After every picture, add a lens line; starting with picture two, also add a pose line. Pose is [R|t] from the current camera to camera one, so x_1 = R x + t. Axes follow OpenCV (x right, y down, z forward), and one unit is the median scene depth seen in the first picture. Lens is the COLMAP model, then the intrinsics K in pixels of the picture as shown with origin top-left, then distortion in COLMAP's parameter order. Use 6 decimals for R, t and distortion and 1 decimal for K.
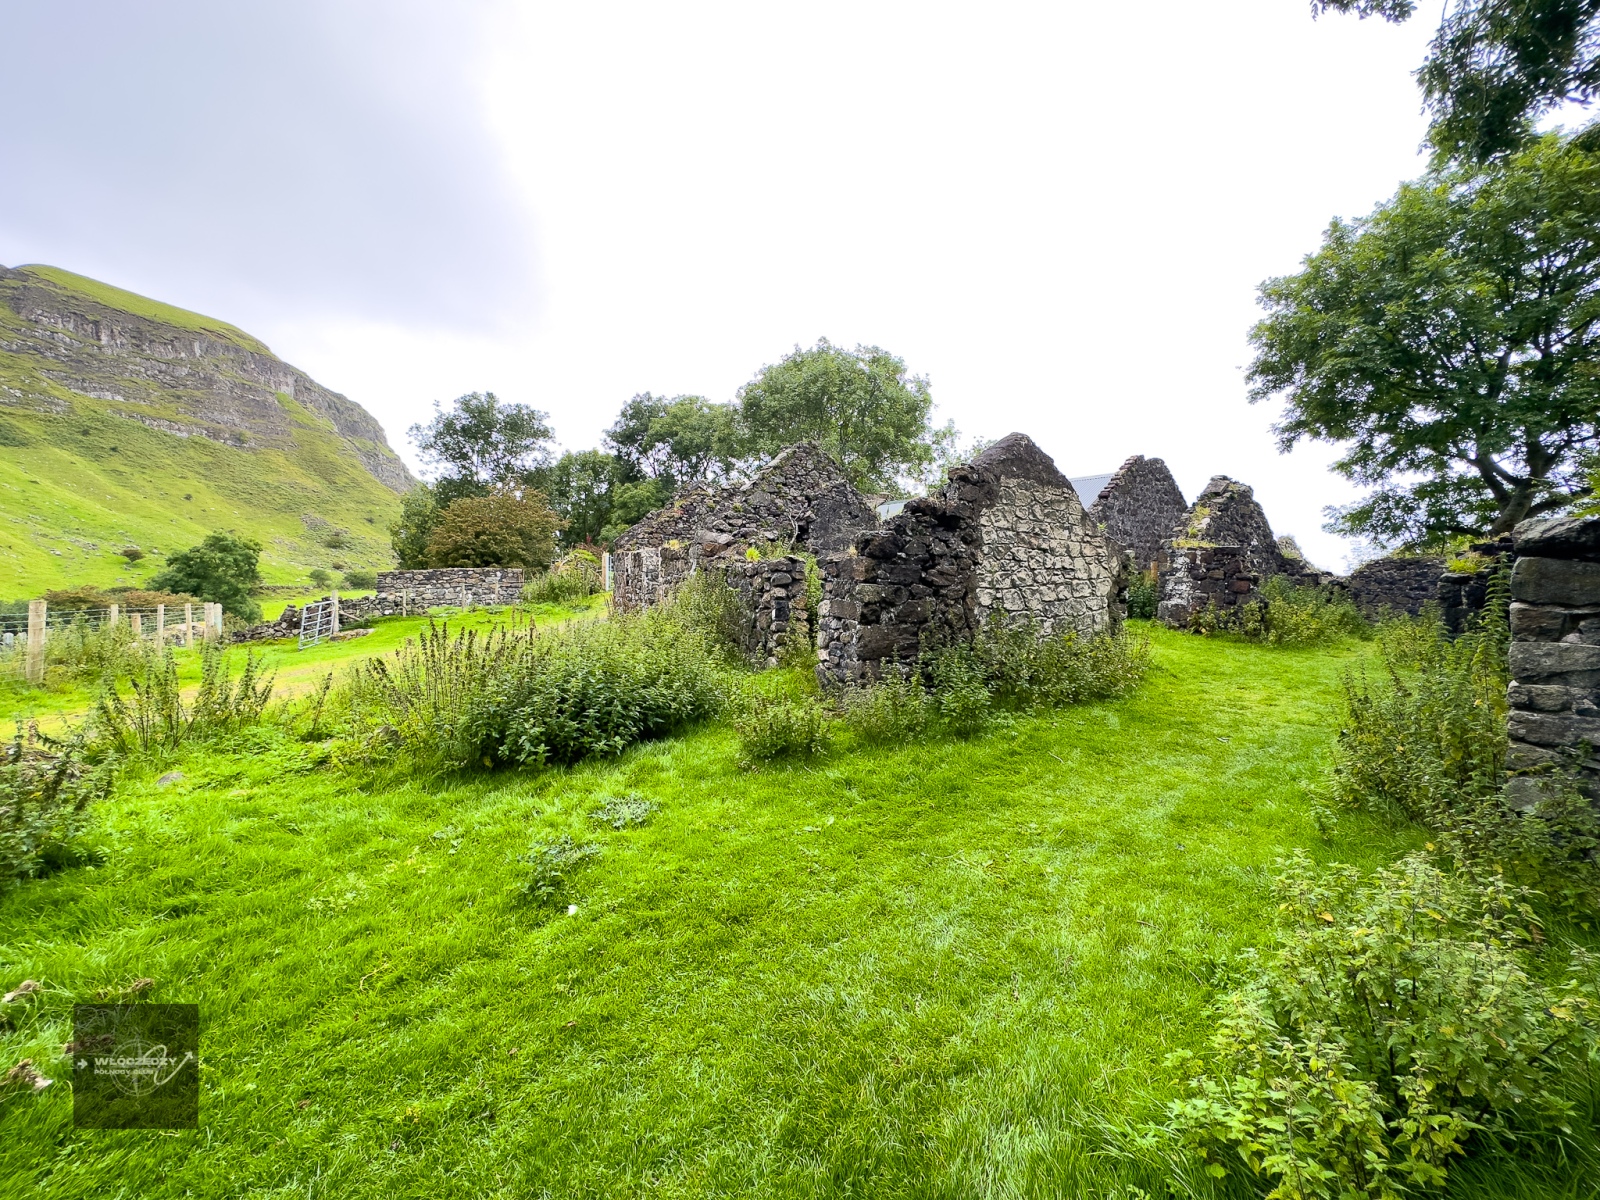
lens RADIAL K [[636.5, 0, 800.4], [0, 636.5, 597.3], [0, 0, 1]] dist [-0.003638, 0.000247]
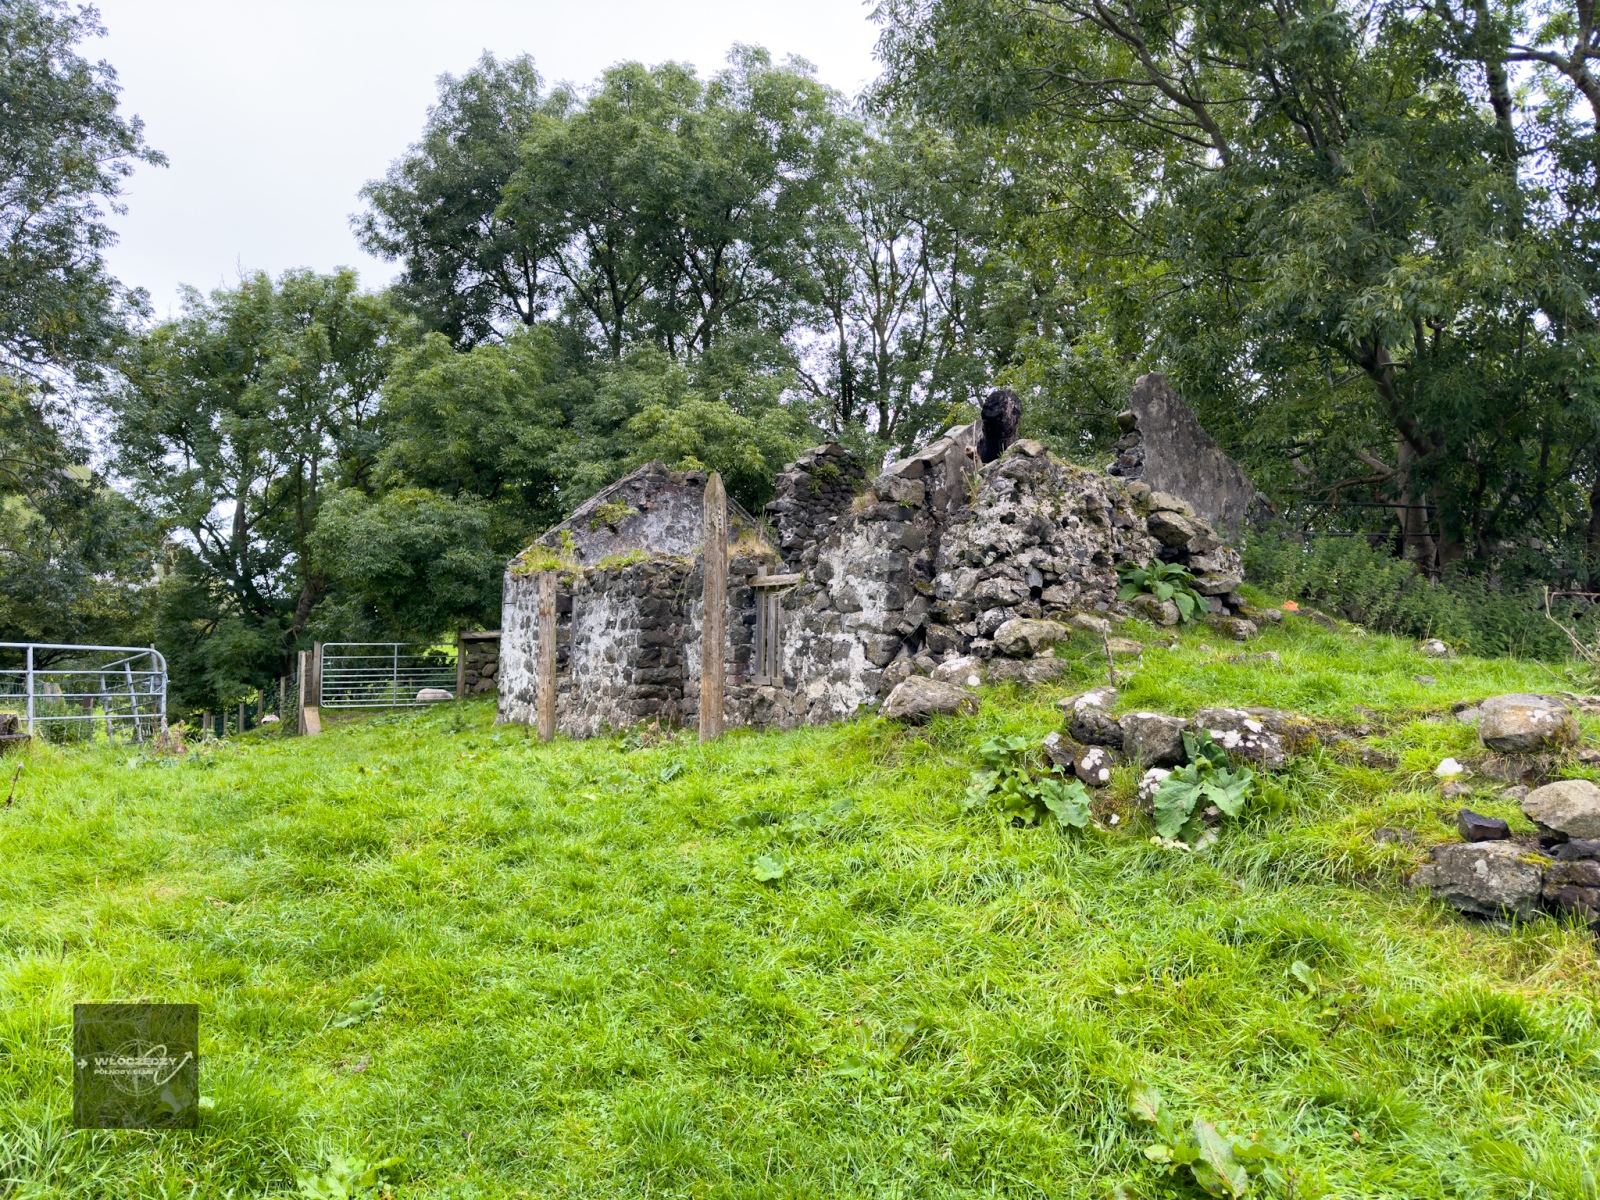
lens RADIAL K [[1103.1, 0, 792.7], [0, 1103.1, 597.0], [0, 0, 1]] dist [0.178081, -0.294346]
pose [[0.999688, 0.010567, 0.022643, -0.489960], [-0.009076, 0.997847, -0.064960, -0.151908], [-0.023281, 0.064734, 0.997631, 1.996507]]
